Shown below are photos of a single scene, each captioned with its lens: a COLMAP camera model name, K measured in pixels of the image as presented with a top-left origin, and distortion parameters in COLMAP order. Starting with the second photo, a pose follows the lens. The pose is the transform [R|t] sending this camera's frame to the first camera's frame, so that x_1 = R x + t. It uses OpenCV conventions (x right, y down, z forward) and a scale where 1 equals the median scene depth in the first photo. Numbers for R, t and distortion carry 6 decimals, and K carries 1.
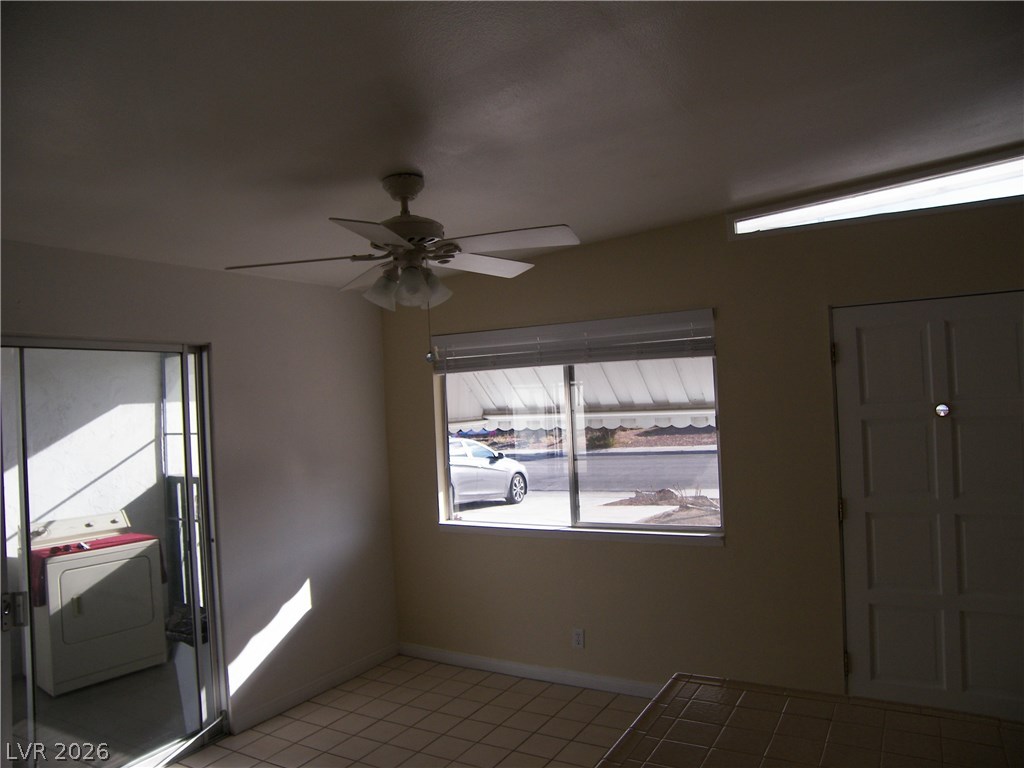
lens RADIAL K [[733.4, 0, 505.6], [0, 733.4, 389.8], [0, 0, 1]] dist [-0.086091, 0.004474]
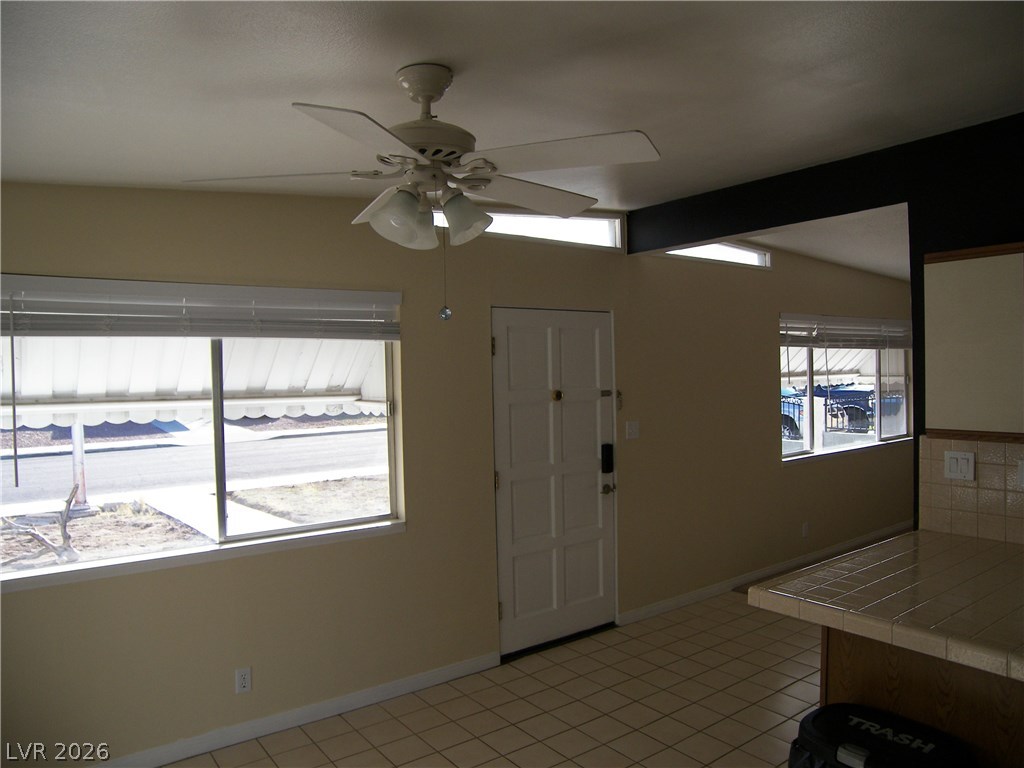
lens RADIAL K [[733.4, 0, 509.9], [0, 733.4, 384.4], [0, 0, 1]] dist [-0.086091, 0.004474]
pose [[0.415799, 0.023771, 0.909146, -0.503922], [-0.011833, 0.999715, -0.020727, 0.029315], [-0.909380, -0.002140, 0.415961, 0.406904]]
